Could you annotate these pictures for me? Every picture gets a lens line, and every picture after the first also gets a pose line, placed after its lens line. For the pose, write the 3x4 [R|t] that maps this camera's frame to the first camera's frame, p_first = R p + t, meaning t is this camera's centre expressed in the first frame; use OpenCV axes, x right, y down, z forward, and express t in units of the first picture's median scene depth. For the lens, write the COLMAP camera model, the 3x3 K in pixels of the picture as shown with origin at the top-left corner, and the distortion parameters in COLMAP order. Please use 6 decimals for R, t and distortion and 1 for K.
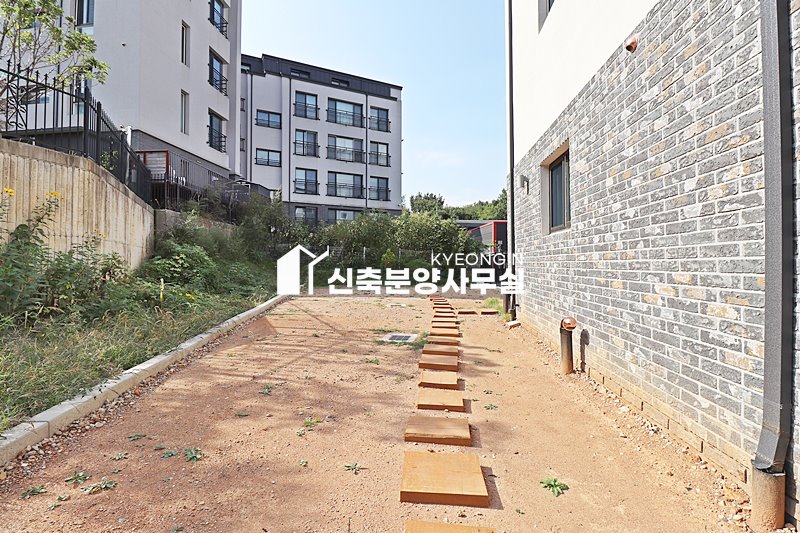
lens RADIAL K [[368.0, 0, 398.2], [0, 368.0, 261.5], [0, 0, 1]] dist [-0.007600, -0.009263]
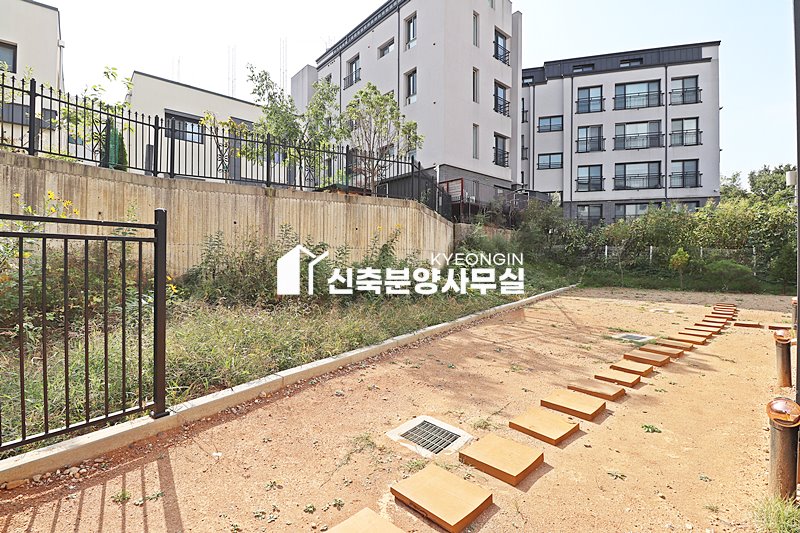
lens RADIAL K [[368.0, 0, 401.5], [0, 368.0, 266.2], [0, 0, 1]] dist [-0.007600, -0.009263]
pose [[0.733990, 0.011088, -0.679070, 0.069972], [0.001223, 0.999844, 0.017648, -0.006953], [0.679159, -0.013784, 0.733862, -0.077088]]
